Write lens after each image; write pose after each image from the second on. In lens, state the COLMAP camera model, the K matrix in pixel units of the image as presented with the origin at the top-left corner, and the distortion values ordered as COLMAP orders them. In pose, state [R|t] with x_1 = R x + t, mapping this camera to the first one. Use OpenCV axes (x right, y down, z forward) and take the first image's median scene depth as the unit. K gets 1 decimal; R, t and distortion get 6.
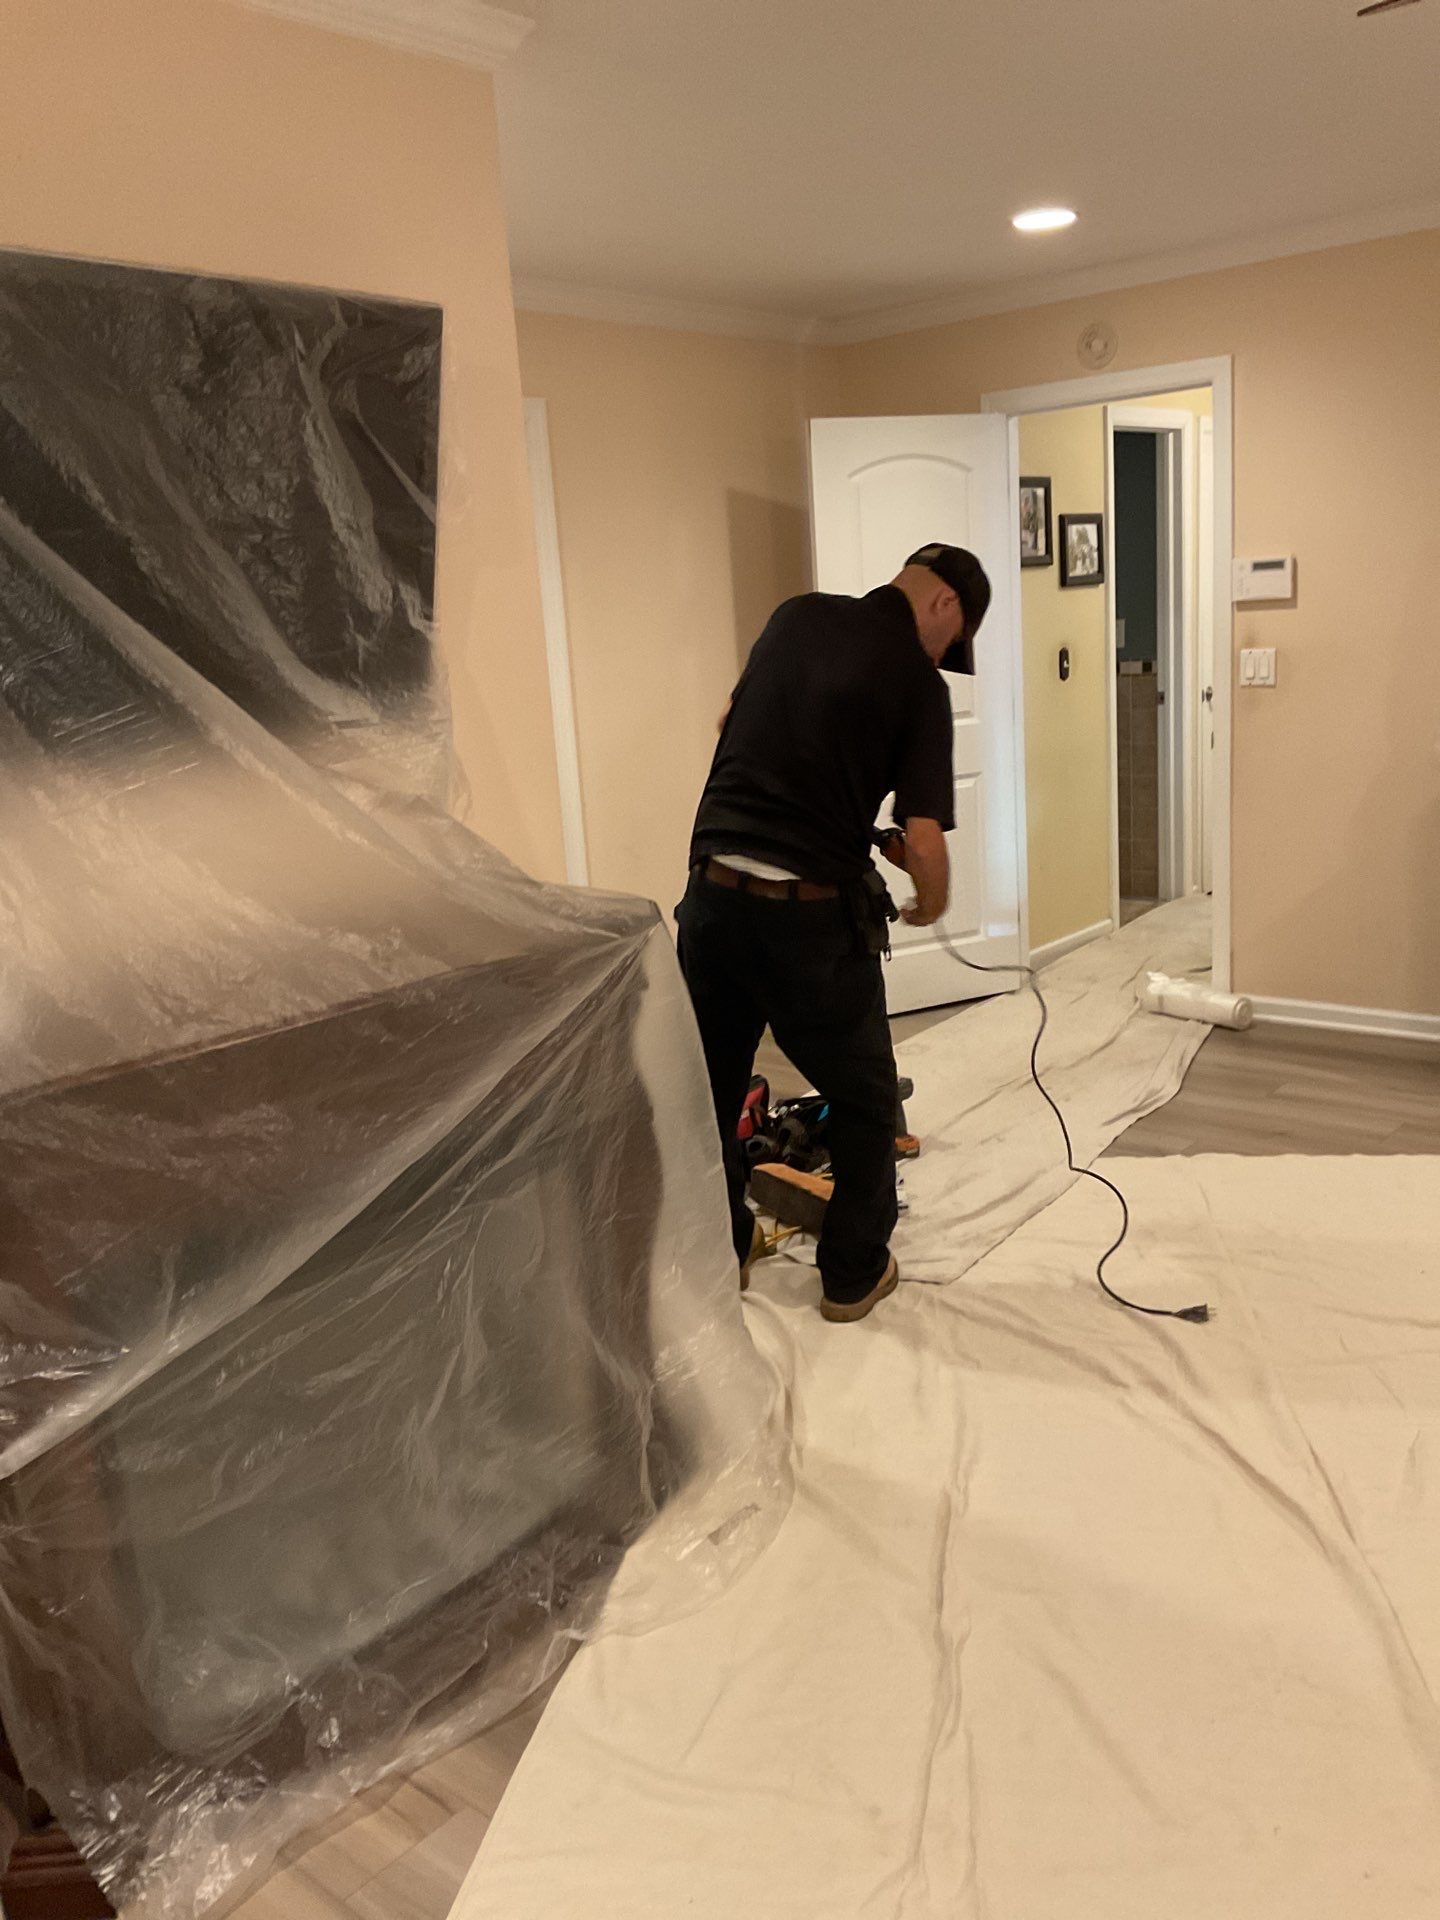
lens RADIAL K [[1584.5, 0, 707.6], [0, 1584.5, 969.3], [0, 0, 1]] dist [0.094488, -0.164535]
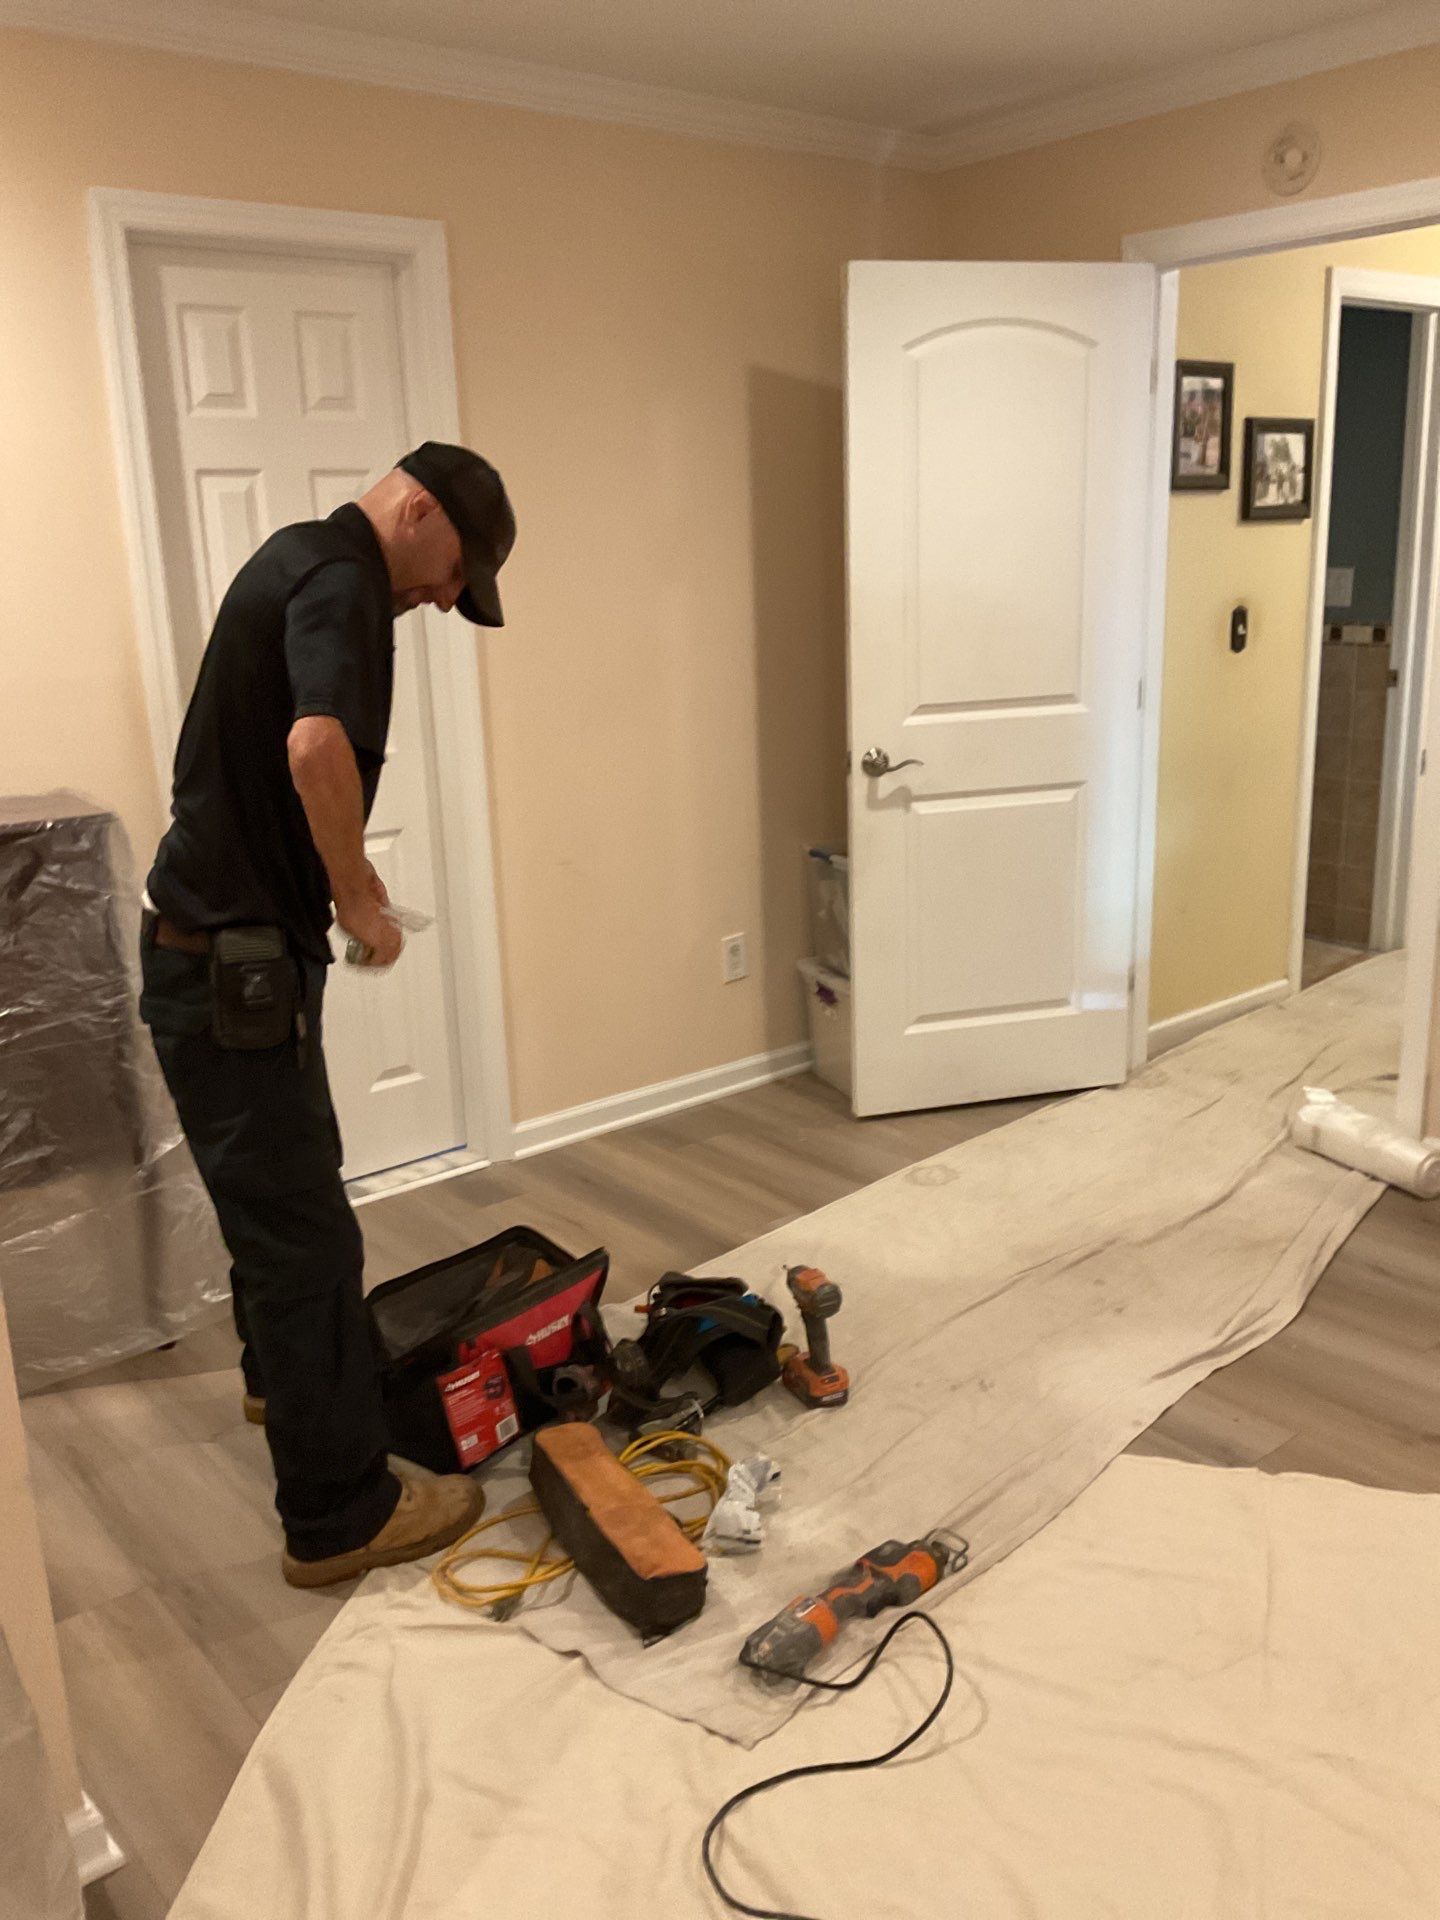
lens RADIAL K [[1584.5, 0, 727.5], [0, 1584.5, 946.3], [0, 0, 1]] dist [0.094488, -0.164535]
pose [[0.985166, 0.080753, -0.151416, 0.123771], [-0.074995, 0.996240, 0.043370, -0.066930], [0.154349, -0.031371, 0.987518, 0.264210]]
